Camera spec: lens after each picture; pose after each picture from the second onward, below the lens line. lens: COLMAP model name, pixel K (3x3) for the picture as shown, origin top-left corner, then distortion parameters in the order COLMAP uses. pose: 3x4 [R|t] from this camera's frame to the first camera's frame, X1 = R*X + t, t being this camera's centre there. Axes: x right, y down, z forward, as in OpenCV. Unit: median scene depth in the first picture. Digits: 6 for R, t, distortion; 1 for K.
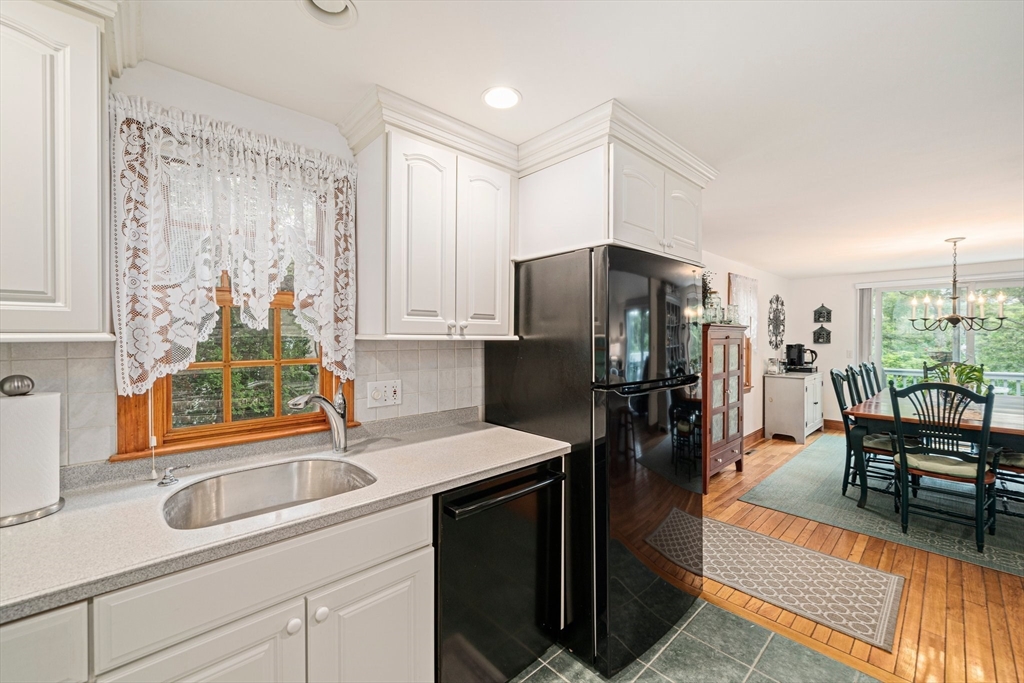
lens RADIAL K [[408.0, 0, 512.0], [0, 408.0, 341.5], [0, 0, 1]] dist [0.001603, 0.000170]
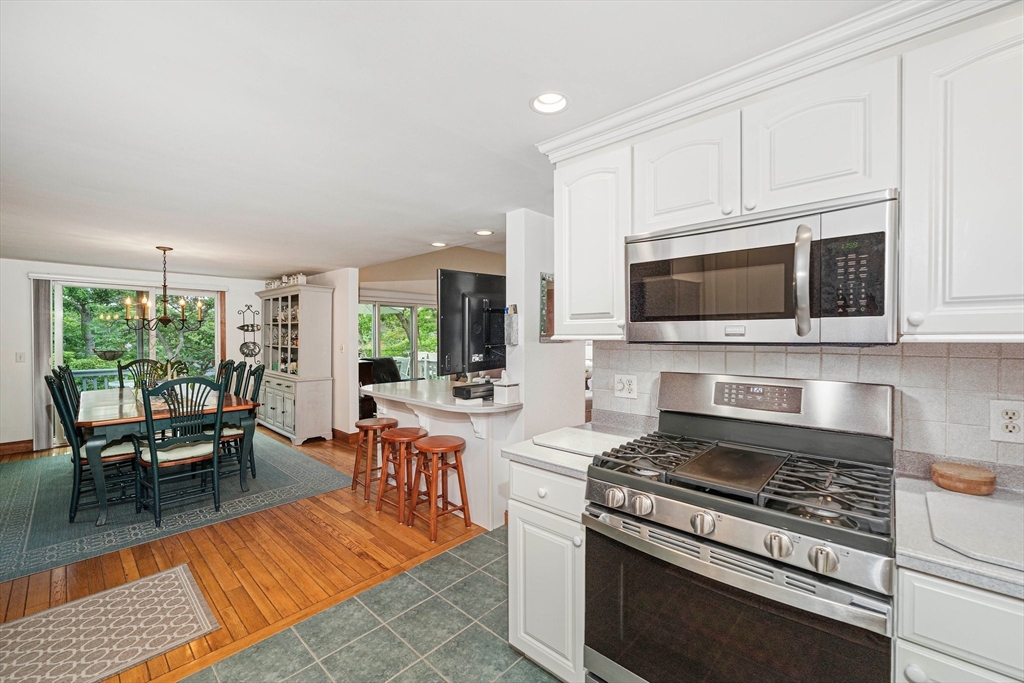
lens RADIAL K [[410.4, 0, 507.6], [0, 410.4, 337.8], [0, 0, 1]] dist [0.000655, 0.000438]
pose [[-0.073936, -0.002218, 0.997261, -0.160555], [0.010523, 0.999940, 0.003004, 0.000759], [-0.997207, 0.010717, -0.073908, 0.246160]]
